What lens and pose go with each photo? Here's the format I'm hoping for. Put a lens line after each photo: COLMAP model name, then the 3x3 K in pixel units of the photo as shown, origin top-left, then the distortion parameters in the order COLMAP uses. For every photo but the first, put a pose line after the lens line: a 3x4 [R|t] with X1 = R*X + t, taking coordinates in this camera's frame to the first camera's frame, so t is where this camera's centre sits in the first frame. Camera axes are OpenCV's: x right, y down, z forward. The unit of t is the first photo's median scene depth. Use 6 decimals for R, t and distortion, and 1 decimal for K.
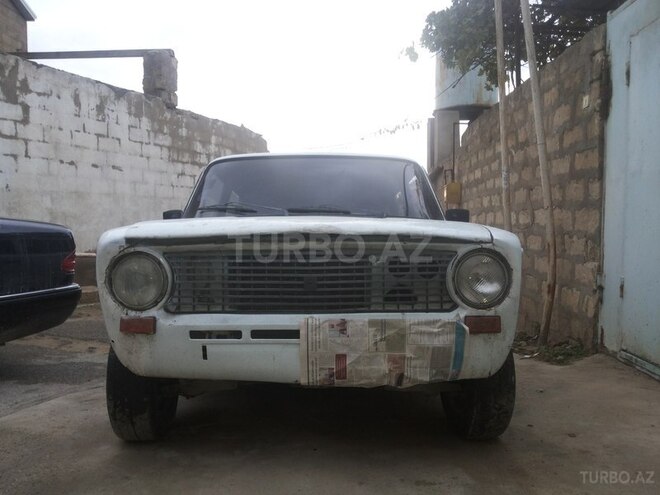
lens RADIAL K [[537.1, 0, 326.9], [0, 537.1, 243.8], [0, 0, 1]] dist [-0.015171, -0.010688]
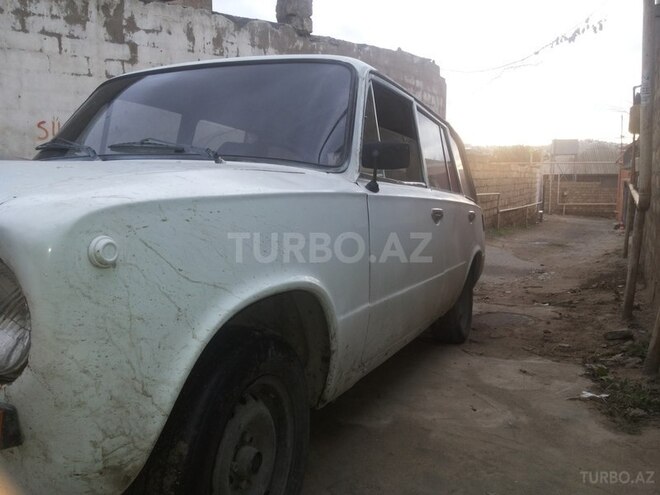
lens RADIAL K [[537.1, 0, 326.4], [0, 537.1, 243.8], [0, 0, 1]] dist [-0.015171, -0.010688]
pose [[0.907807, 0.058344, -0.415311, 0.324092], [-0.010085, 0.993026, 0.117459, -0.017493], [0.419268, -0.102442, 0.902064, 0.350068]]
